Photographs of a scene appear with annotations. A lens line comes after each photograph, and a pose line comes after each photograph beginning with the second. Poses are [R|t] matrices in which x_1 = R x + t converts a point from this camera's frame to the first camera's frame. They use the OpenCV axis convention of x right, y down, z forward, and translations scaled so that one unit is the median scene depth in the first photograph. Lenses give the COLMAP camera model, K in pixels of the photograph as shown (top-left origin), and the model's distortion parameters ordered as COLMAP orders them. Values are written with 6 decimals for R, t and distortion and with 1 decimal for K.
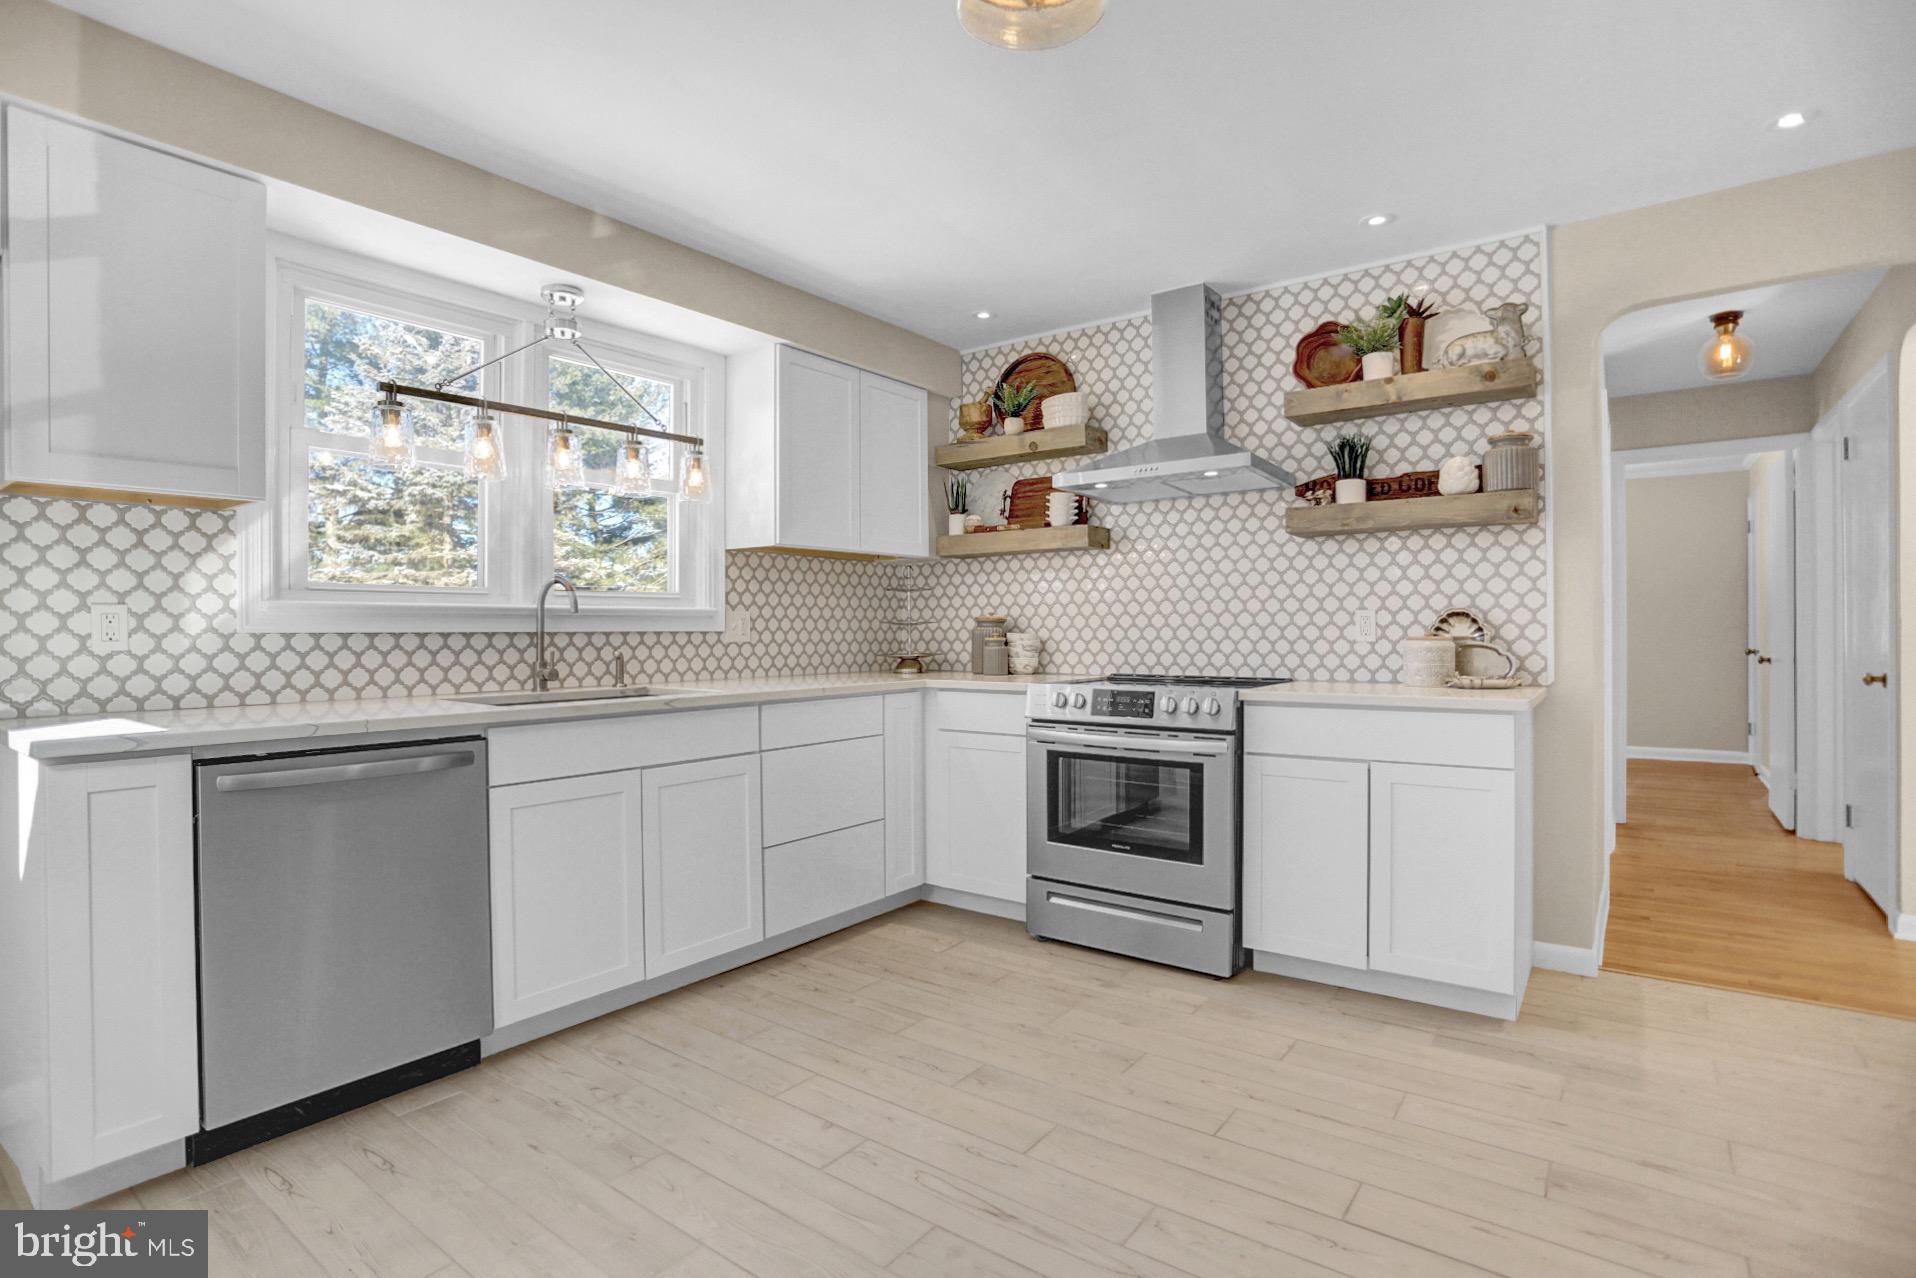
lens RADIAL K [[956.9, 0, 942.7], [0, 956.9, 623.7], [0, 0, 1]] dist [-0.065417, 0.030662]
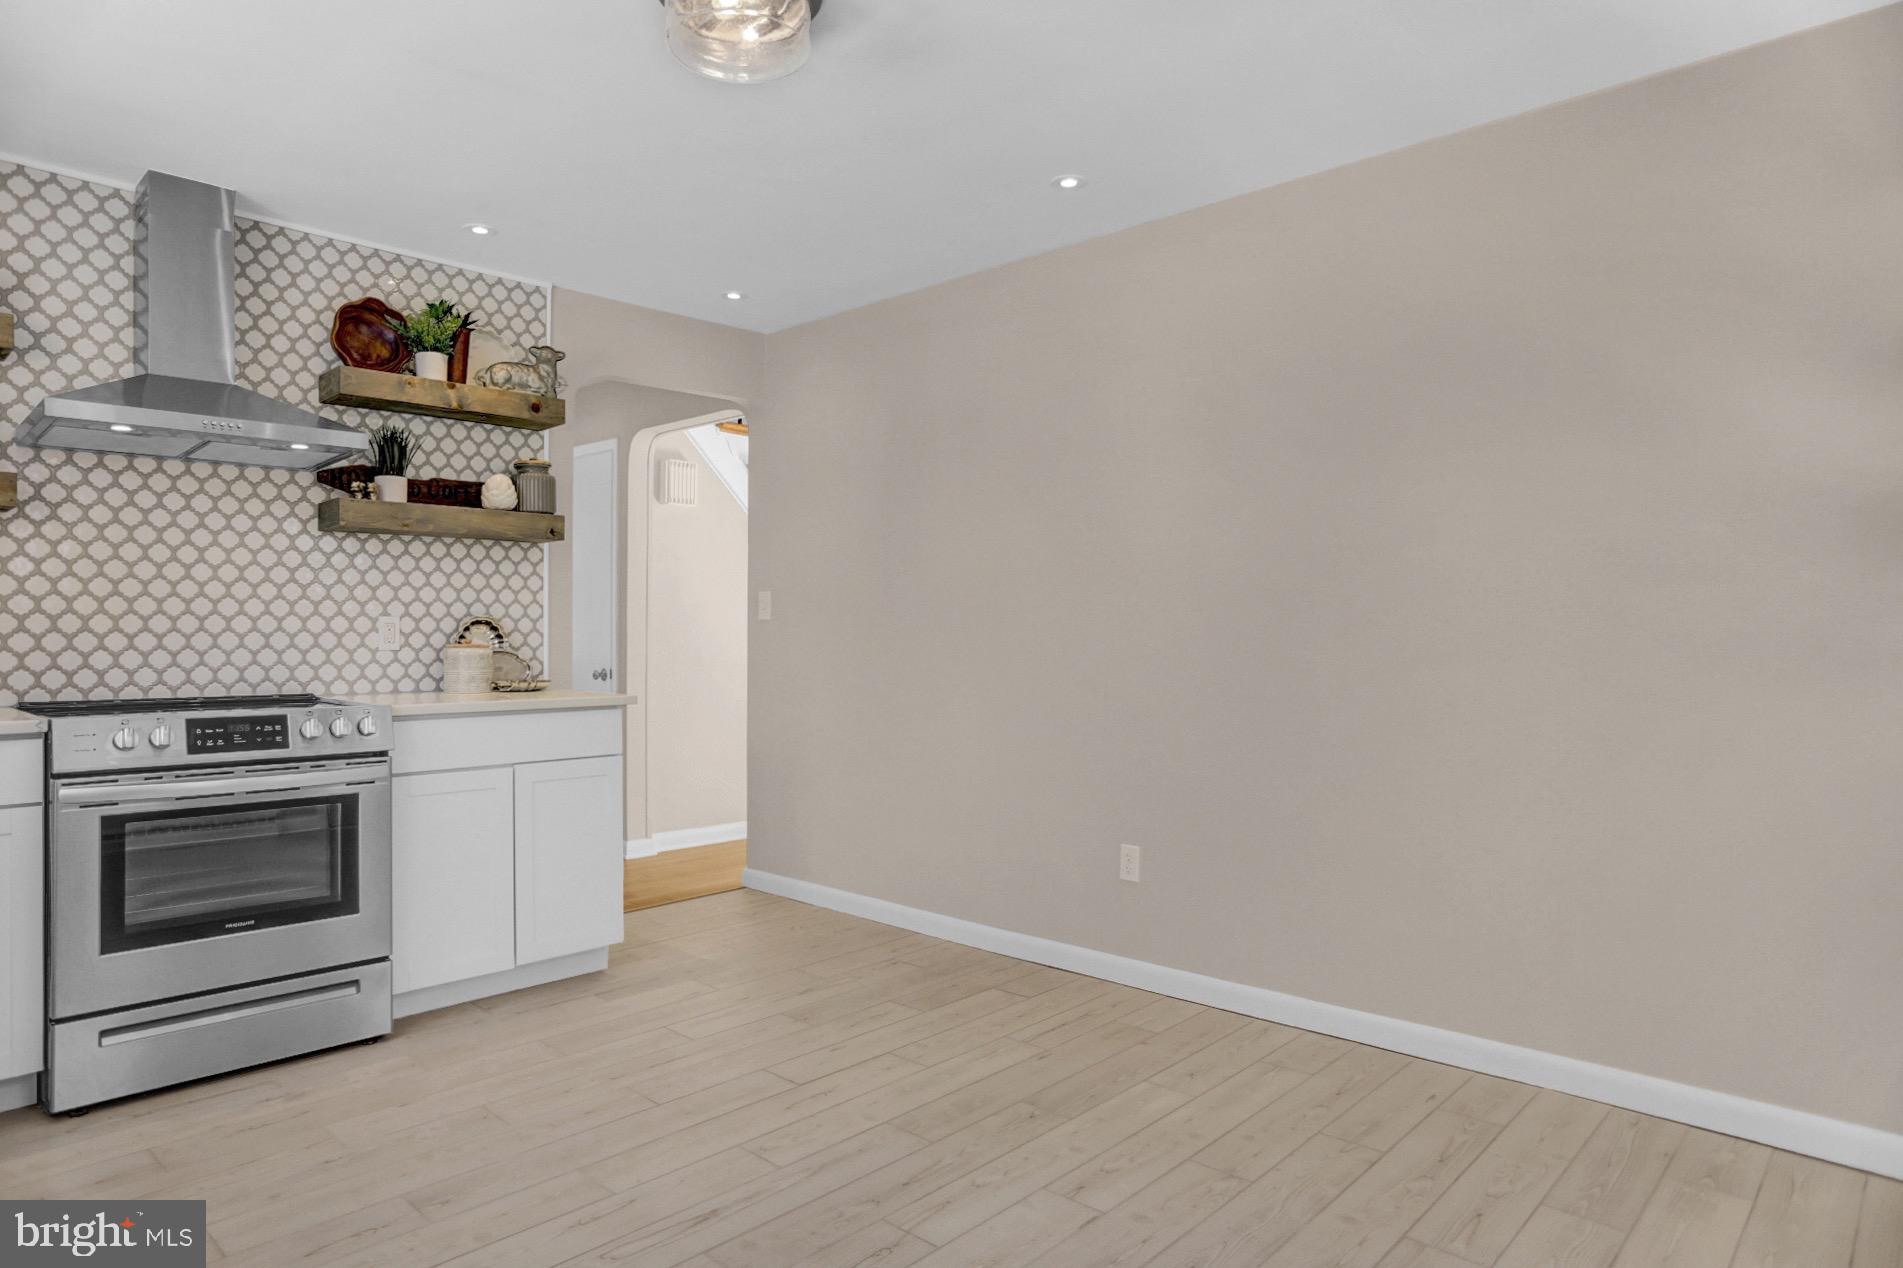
lens RADIAL K [[1116.7, 0, 951.5], [0, 1116.7, 634.0], [0, 0, 1]] dist [-0.026391, -0.000012]
pose [[0.094184, 0.008224, 0.995521, -0.624778], [-0.003946, 0.999961, -0.007887, 0.010241], [-0.995547, -0.003185, 0.094213, 0.361026]]
